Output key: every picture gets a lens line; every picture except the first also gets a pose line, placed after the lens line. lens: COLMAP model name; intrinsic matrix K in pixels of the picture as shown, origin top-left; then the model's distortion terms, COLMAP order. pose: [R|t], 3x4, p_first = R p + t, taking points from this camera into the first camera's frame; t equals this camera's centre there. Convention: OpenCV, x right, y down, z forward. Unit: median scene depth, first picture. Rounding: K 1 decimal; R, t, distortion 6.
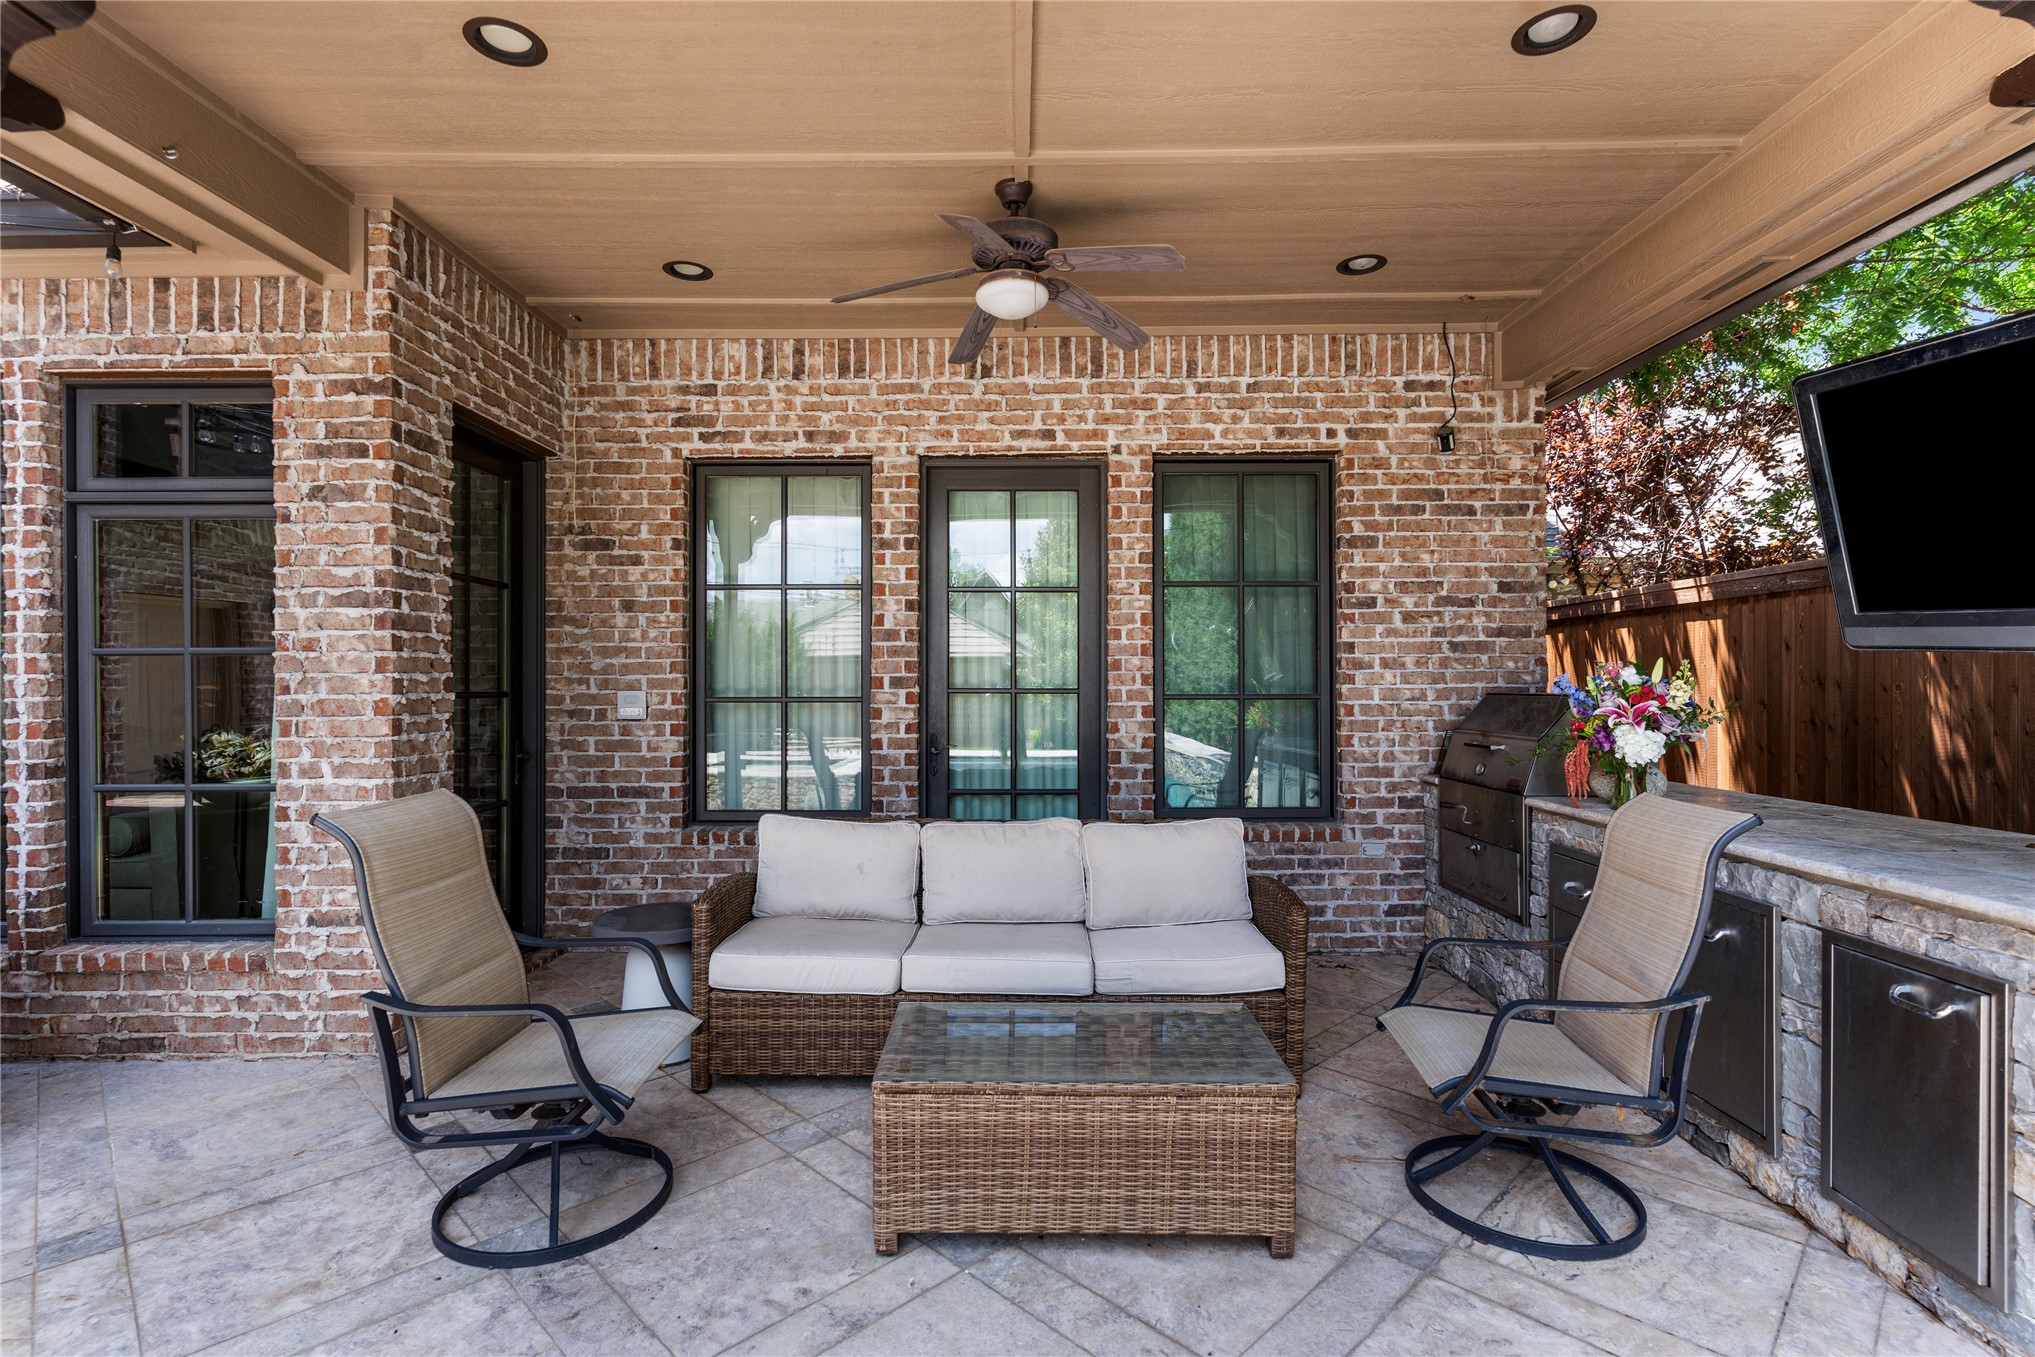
lens RADIAL K [[976.6, 0, 1015.2], [0, 976.6, 682.2], [0, 0, 1]] dist [0.002198, 0.000183]
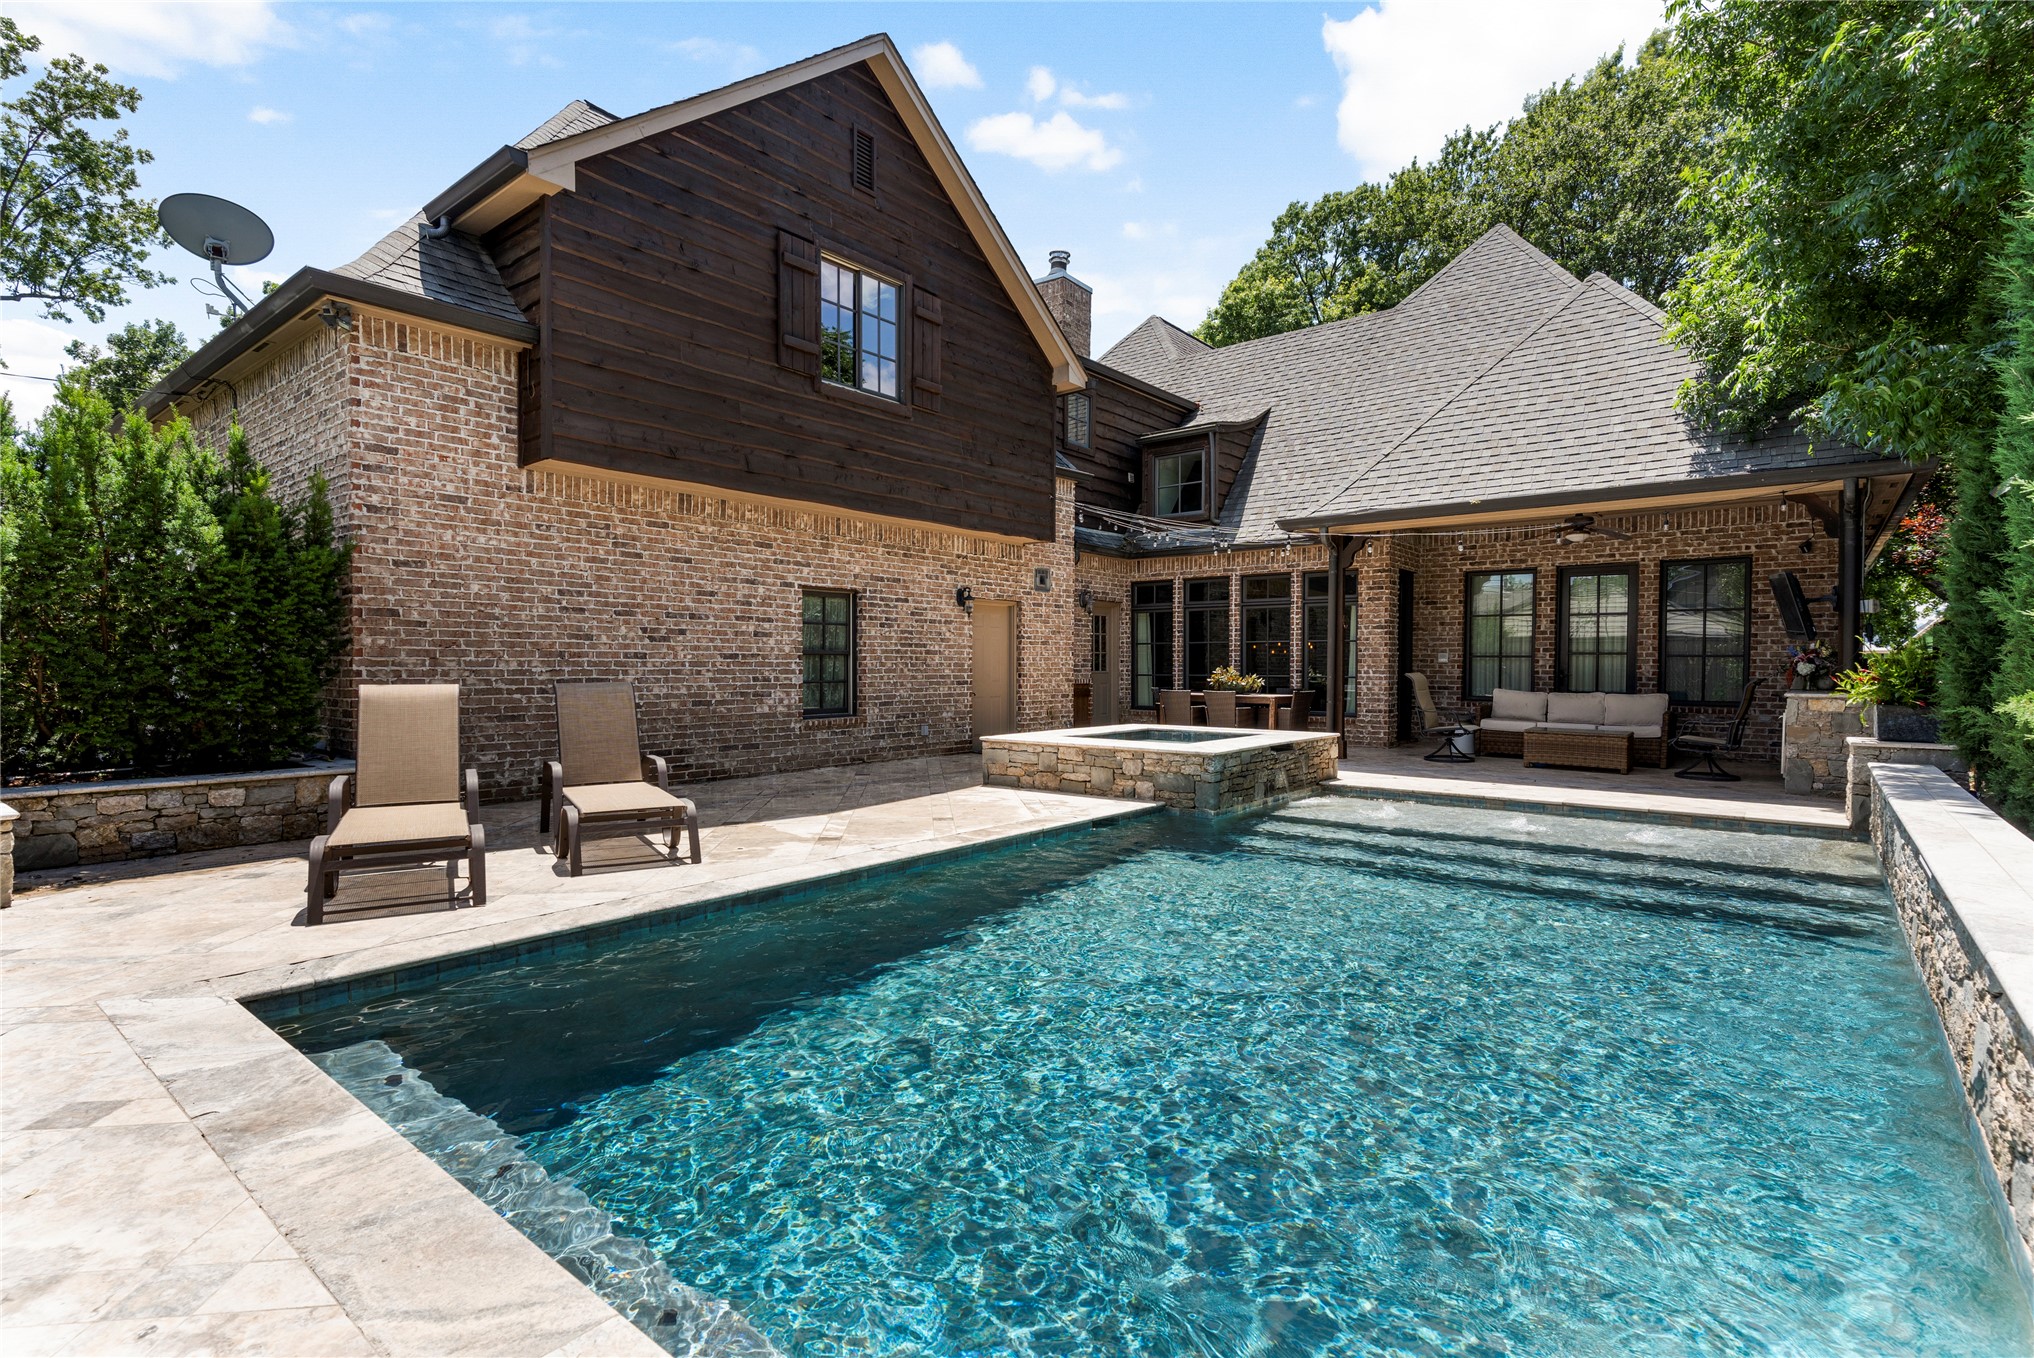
lens RADIAL K [[976.2, 0, 1014.7], [0, 976.2, 682.7], [0, 0, 1]] dist [0.002198, 0.000183]
pose [[0.780382, 0.020214, -0.624977, 0.427592], [-0.006191, 0.999678, 0.024603, 0.033599], [0.625273, -0.015331, 0.780256, -2.052918]]
